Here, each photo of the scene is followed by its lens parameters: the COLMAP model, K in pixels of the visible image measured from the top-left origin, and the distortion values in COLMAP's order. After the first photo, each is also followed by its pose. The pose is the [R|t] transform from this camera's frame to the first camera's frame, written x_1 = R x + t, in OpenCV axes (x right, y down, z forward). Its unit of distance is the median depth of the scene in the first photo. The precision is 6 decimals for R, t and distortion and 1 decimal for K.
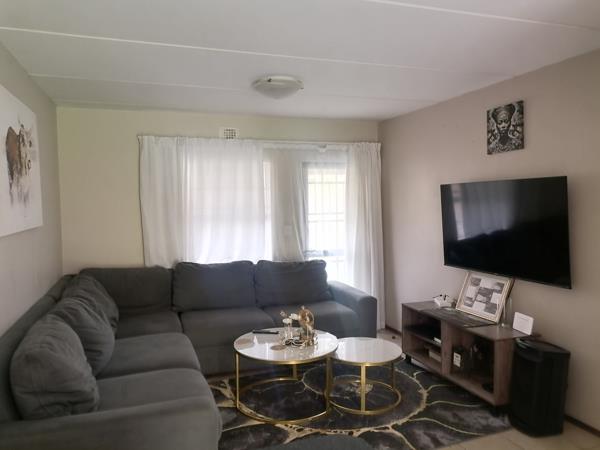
lens RADIAL K [[460.5, 0, 297.9], [0, 460.5, 222.2], [0, 0, 1]] dist [0.042082, -0.018765]
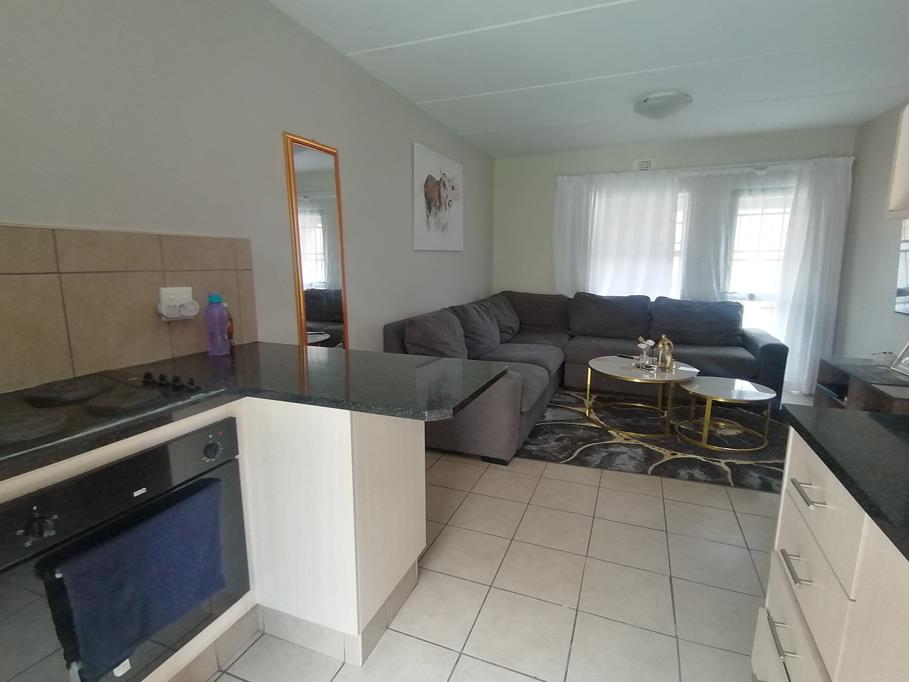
lens RADIAL K [[455.2, 0, 456.9], [0, 455.2, 342.6], [0, 0, 1]] dist [0.034518, -0.020505]
pose [[0.758668, 0.130711, -0.638229, 0.292545], [-0.041695, 0.987399, 0.152659, 0.062367], [0.650141, -0.089206, 0.754558, -0.041333]]
